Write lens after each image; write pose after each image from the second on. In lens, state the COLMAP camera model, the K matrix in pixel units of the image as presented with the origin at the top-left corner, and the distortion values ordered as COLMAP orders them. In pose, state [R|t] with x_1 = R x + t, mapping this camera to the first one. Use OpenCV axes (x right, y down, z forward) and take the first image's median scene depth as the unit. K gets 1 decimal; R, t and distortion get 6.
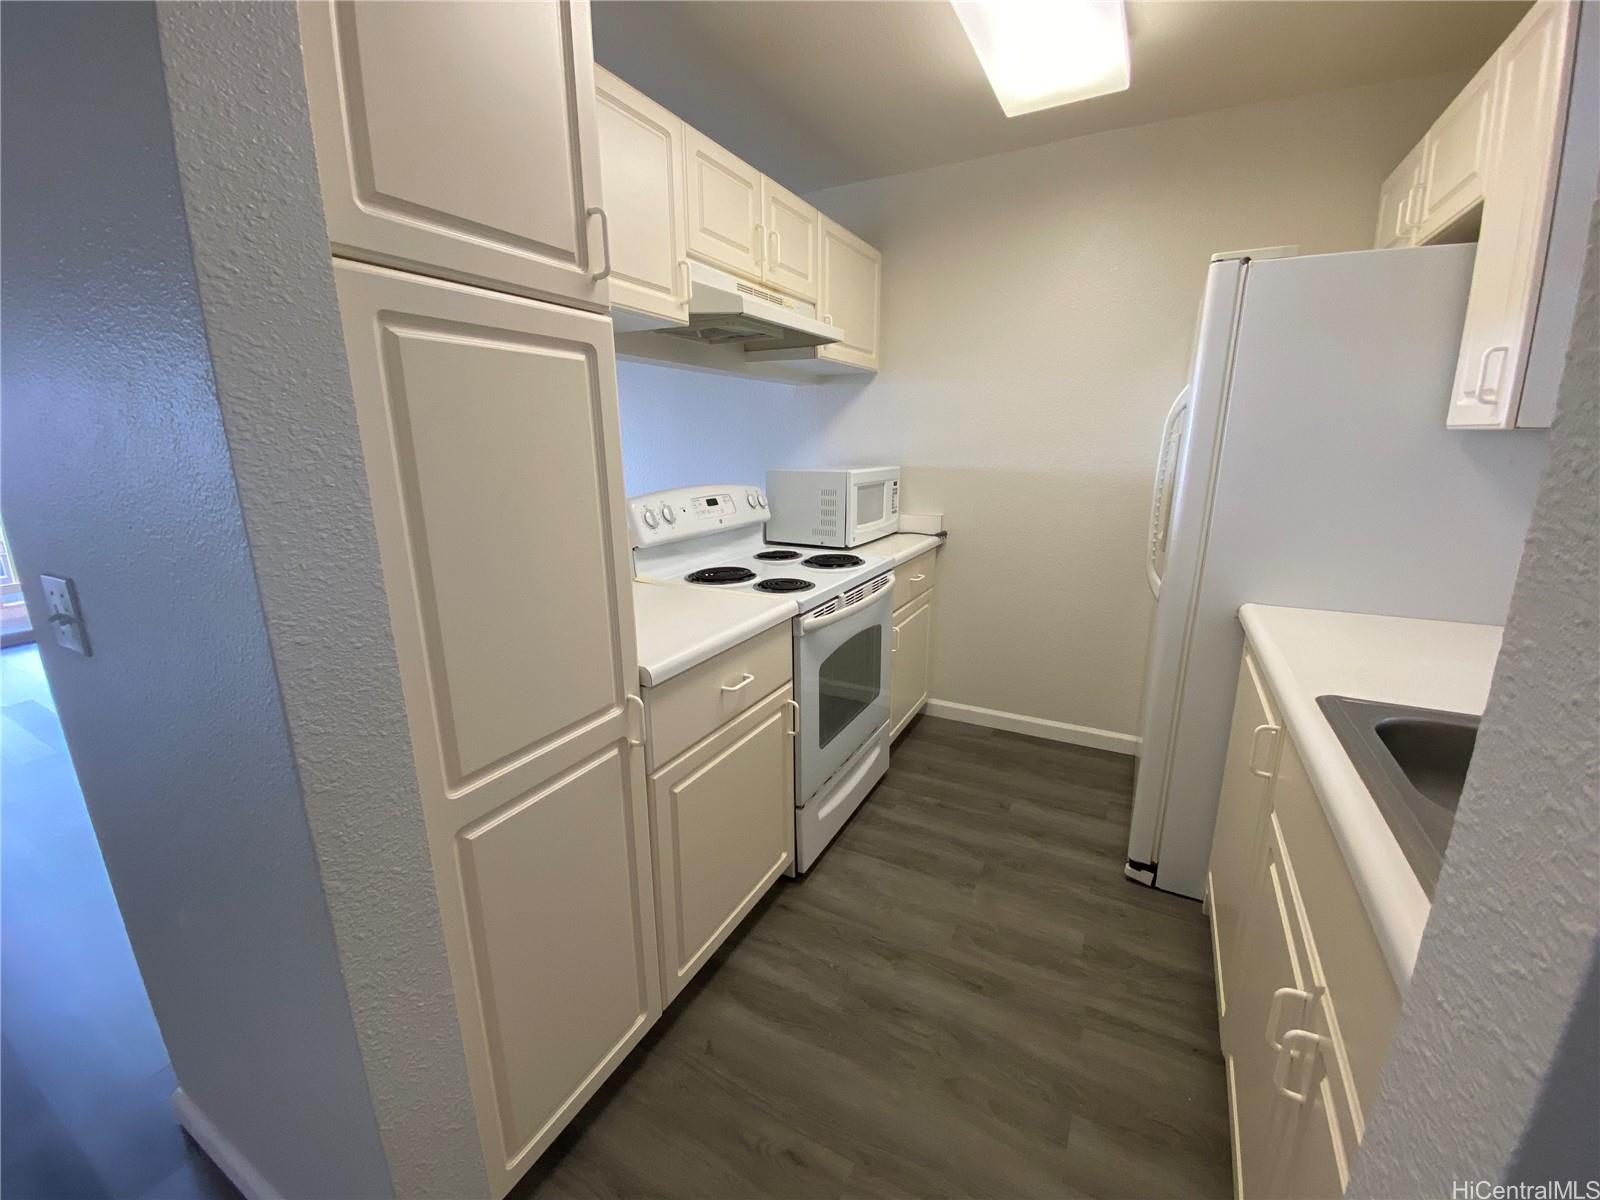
lens RADIAL K [[648.3, 0, 804.4], [0, 648.3, 602.3], [0, 0, 1]] dist [0.037879, -0.028682]
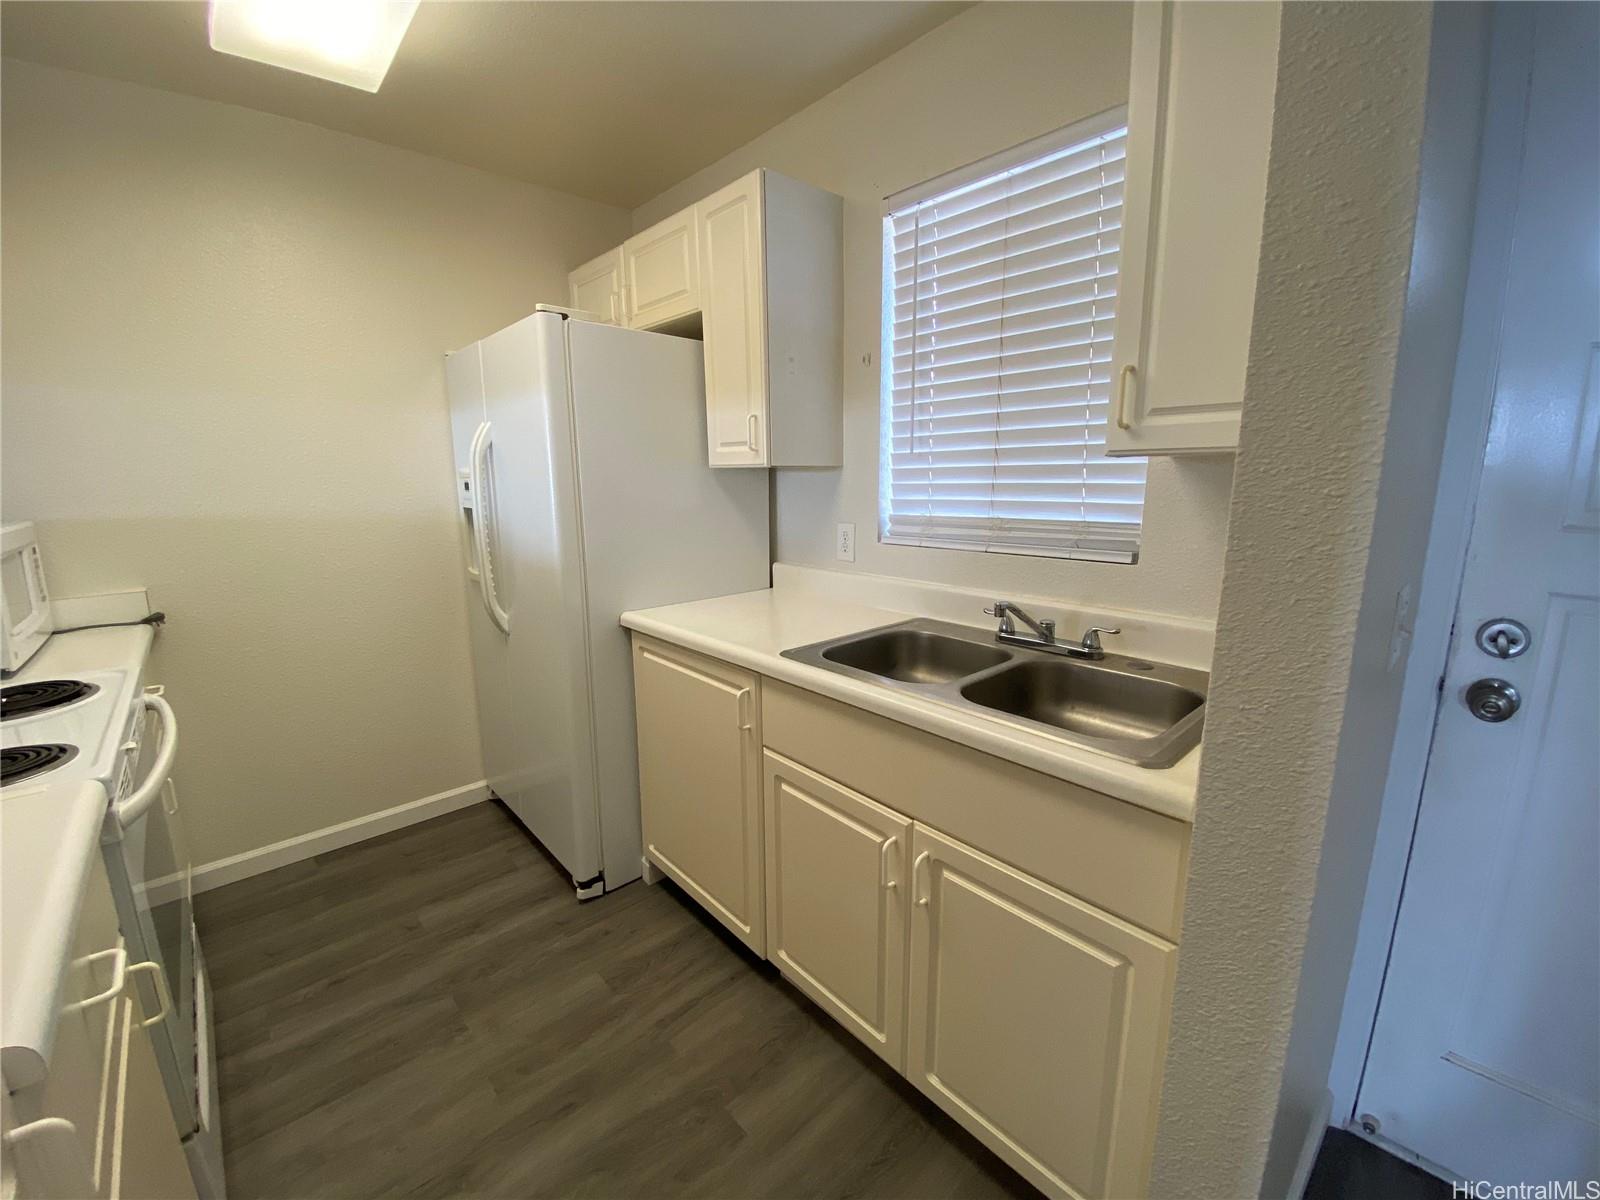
lens RADIAL K [[648.3, 0, 804.4], [0, 648.3, 602.3], [0, 0, 1]] dist [0.037879, -0.028682]
pose [[0.332842, -0.179163, 0.925806, -0.251163], [0.233456, 0.966877, 0.103180, -0.052306], [-0.913627, 0.181792, 0.363644, 0.238595]]
